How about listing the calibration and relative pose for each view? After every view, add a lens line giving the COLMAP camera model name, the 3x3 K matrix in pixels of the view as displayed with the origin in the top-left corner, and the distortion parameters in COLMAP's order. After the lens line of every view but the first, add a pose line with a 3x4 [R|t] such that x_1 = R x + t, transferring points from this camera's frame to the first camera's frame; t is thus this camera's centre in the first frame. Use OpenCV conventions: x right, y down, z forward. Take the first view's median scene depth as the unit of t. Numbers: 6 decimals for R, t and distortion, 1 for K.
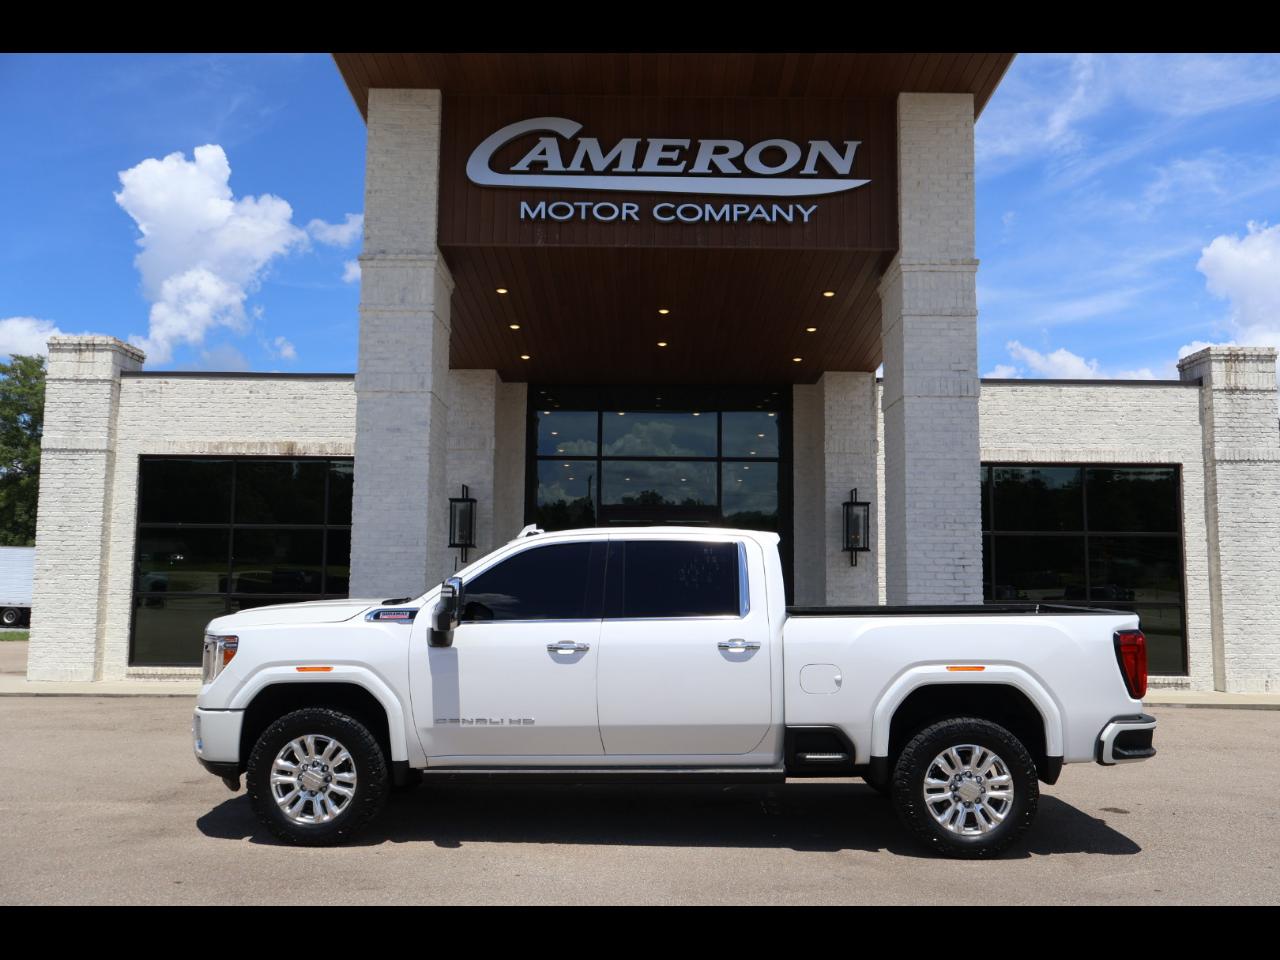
lens RADIAL K [[1034.3, 0, 640.0], [0, 1034.3, 477.4], [0, 0, 1]] dist [0.007500, -0.013160]
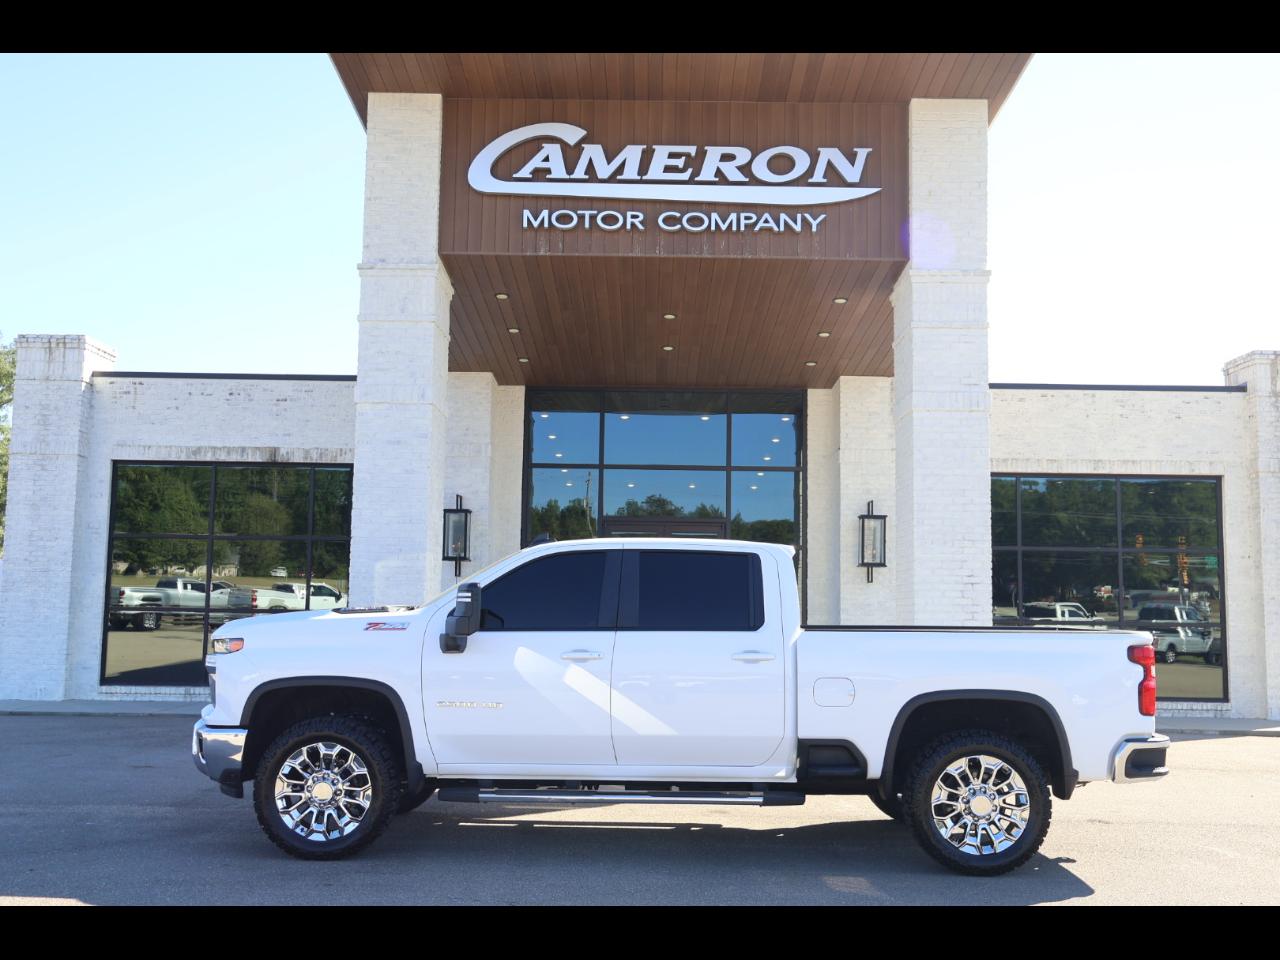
lens RADIAL K [[1221.3, 0, 634.6], [0, 1221.3, 476.8], [0, 0, 1]] dist [0.014970, 0.000000]
pose [[0.999951, 0.004937, -0.008625, 0.001391], [-0.004918, 0.999986, 0.002159, -0.016384], [0.008636, -0.002117, 0.999960, -0.157196]]
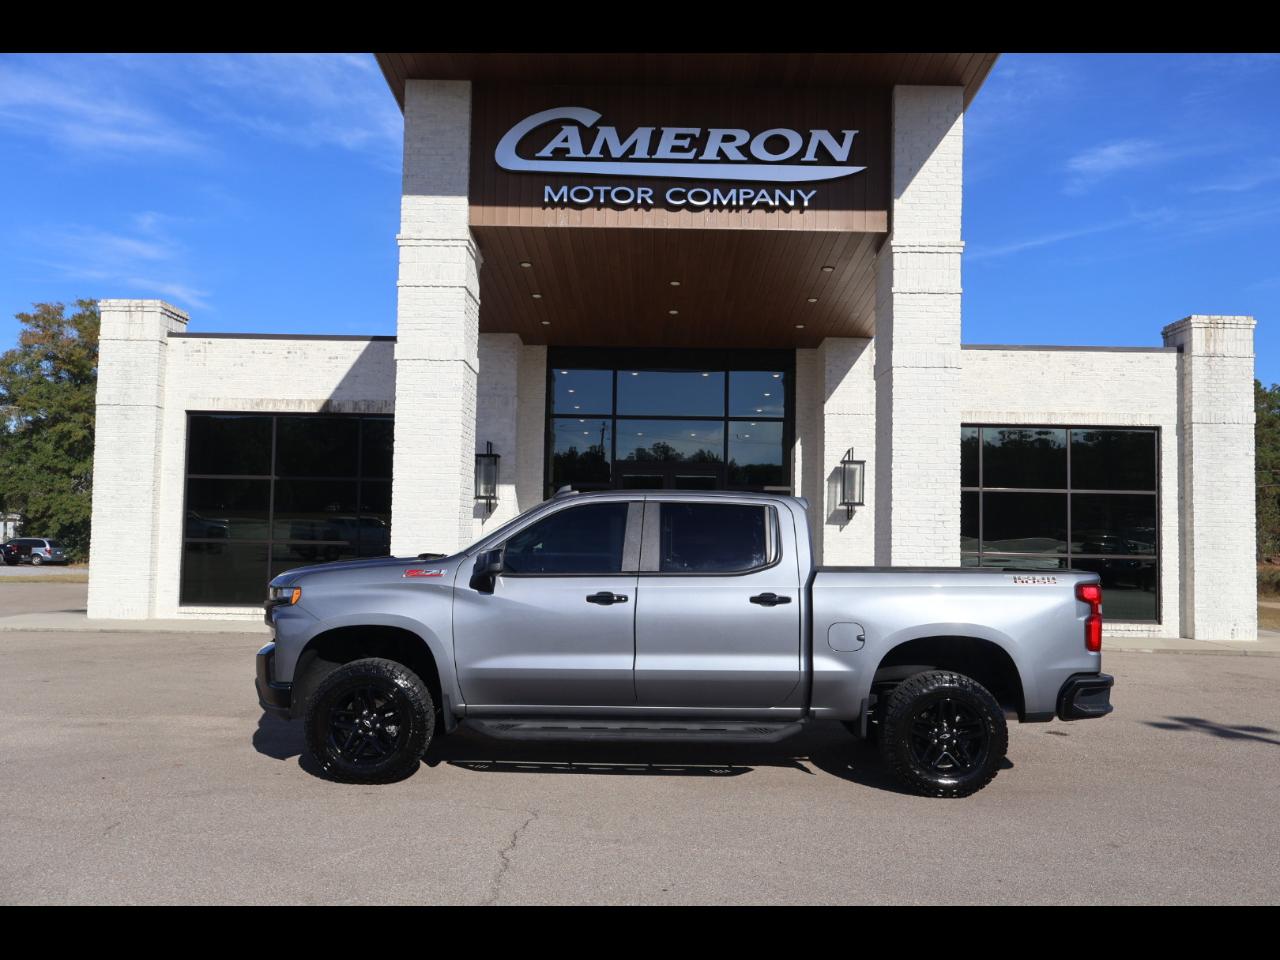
lens RADIAL K [[1034.3, 0, 638.0], [0, 1034.3, 469.4], [0, 0, 1]] dist [0.007500, -0.013160]
pose [[0.999890, 0.007927, -0.012563, -0.000793], [-0.007376, 0.999034, 0.043316, -0.015271], [0.012894, -0.043219, 0.998982, -0.102555]]
